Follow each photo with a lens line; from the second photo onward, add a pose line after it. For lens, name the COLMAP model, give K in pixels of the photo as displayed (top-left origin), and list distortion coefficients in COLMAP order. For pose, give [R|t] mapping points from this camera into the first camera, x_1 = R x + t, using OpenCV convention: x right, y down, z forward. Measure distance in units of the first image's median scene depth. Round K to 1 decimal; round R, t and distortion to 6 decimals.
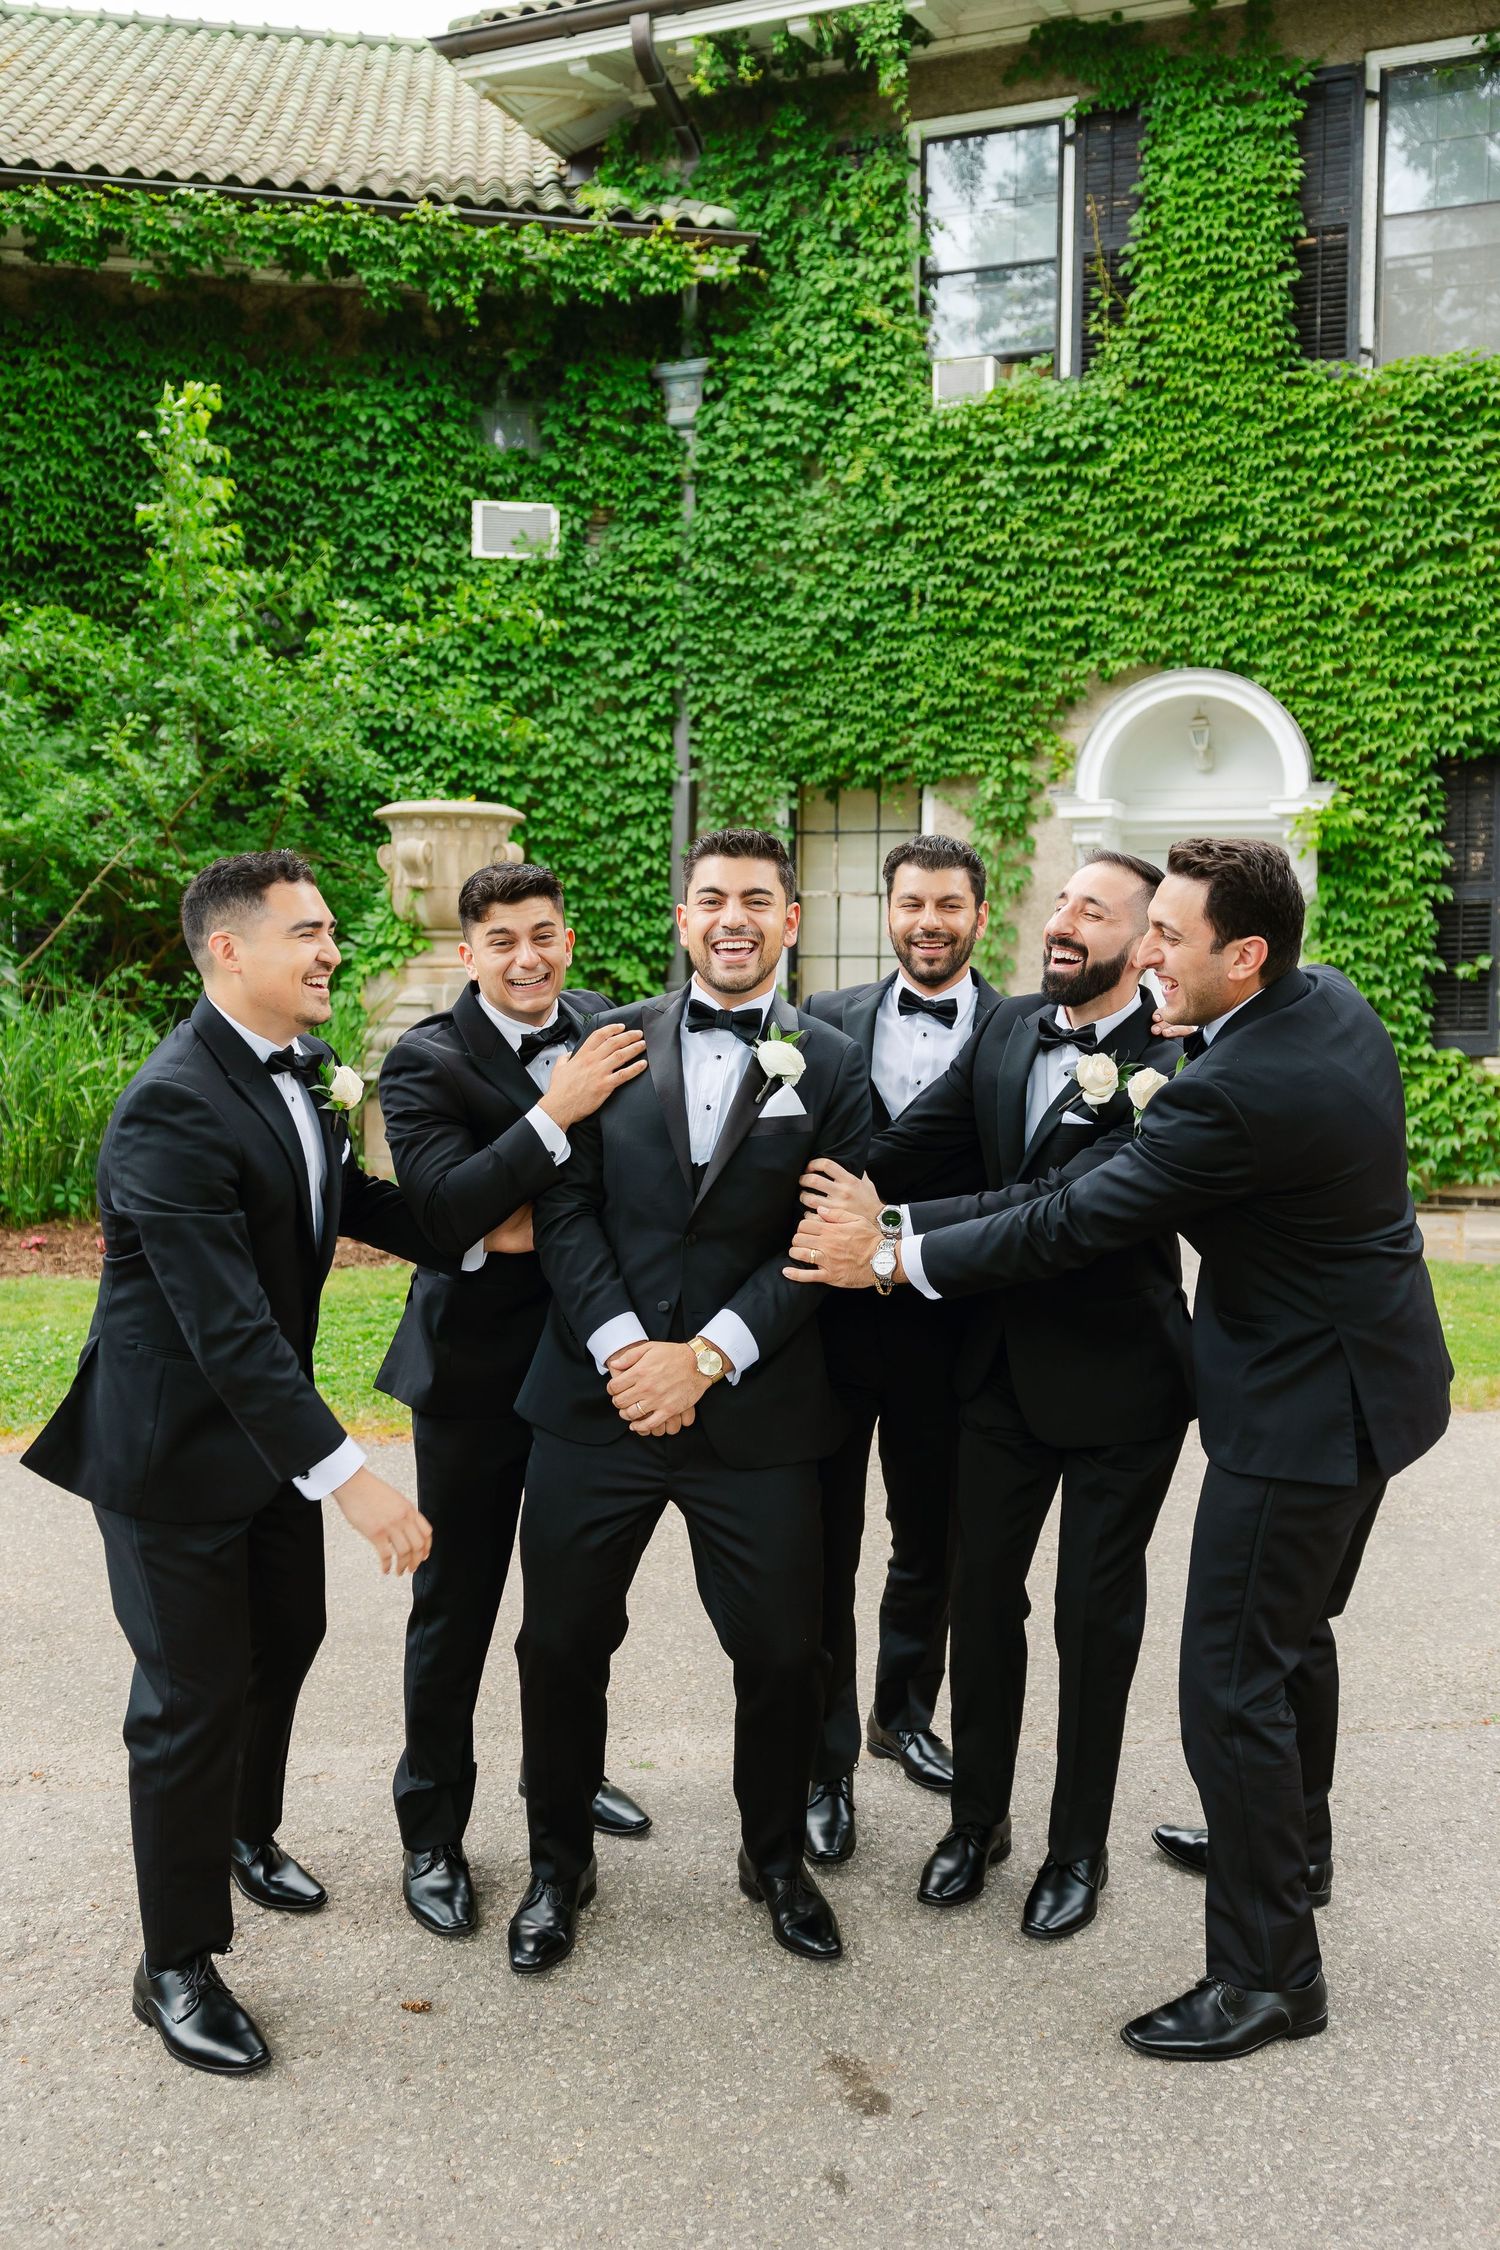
lens RADIAL K [[1849.8, 0, 750.7], [0, 1849.8, 1097.1], [0, 0, 1]] dist [-0.004344, 0.008790]
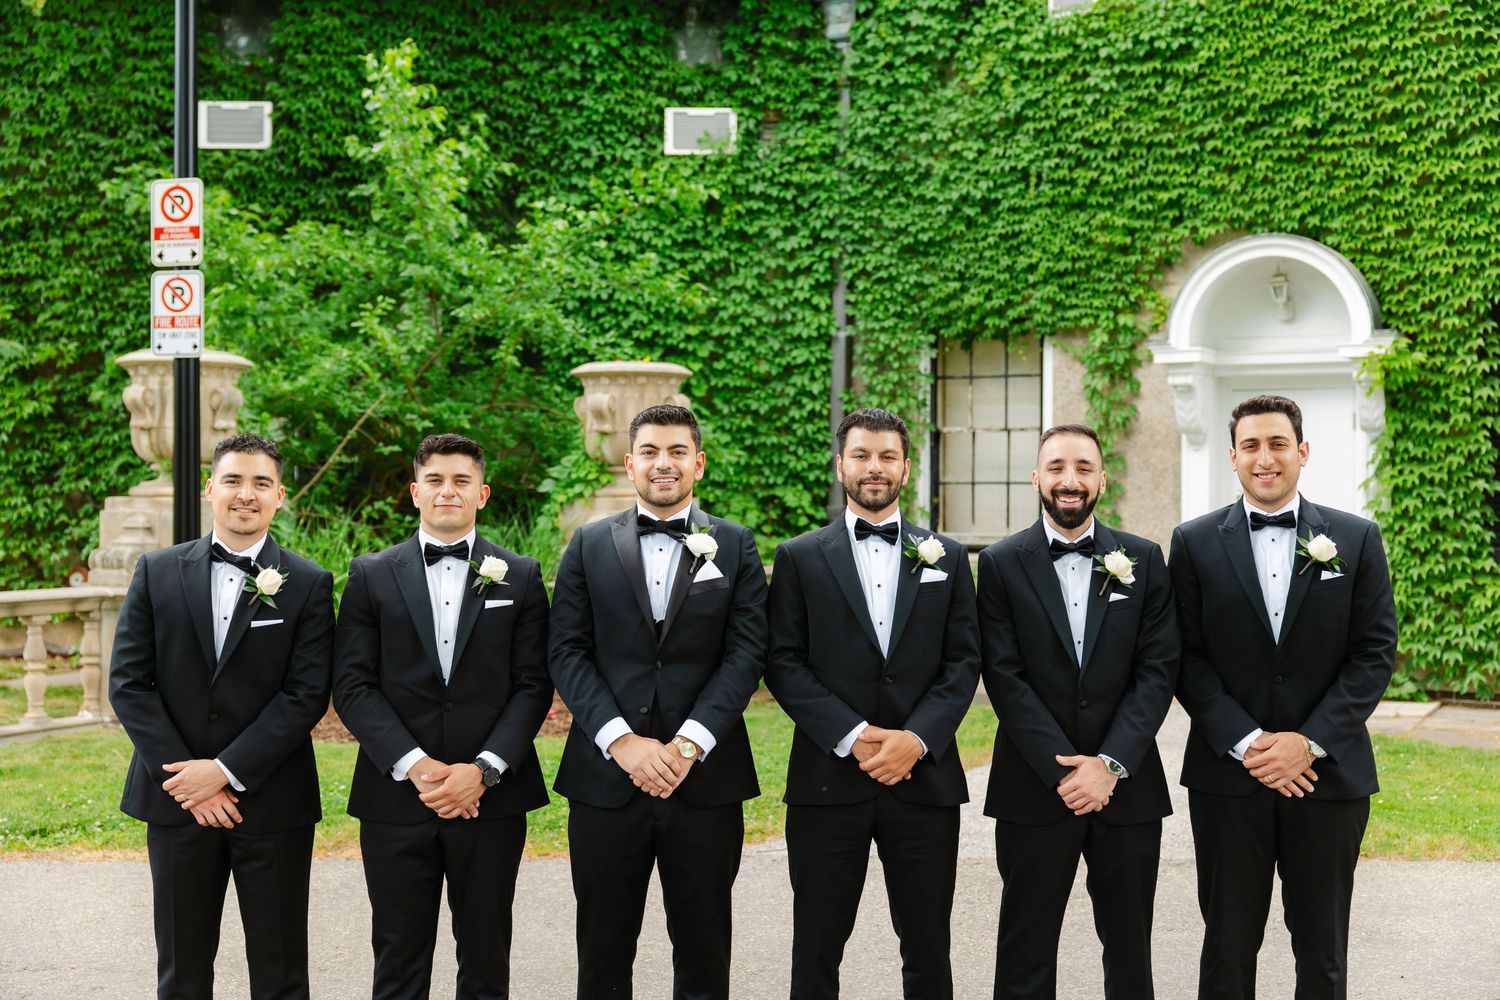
lens RADIAL K [[1771.9, 0, 752.7], [0, 1771.9, 508.5], [0, 0, 1]] dist [0.033869, -0.032696]
pose [[0.990010, -0.004778, -0.140914, 0.070978], [-0.003197, 0.998408, -0.056316, 0.003302], [0.140958, 0.056204, 0.988419, -0.127035]]
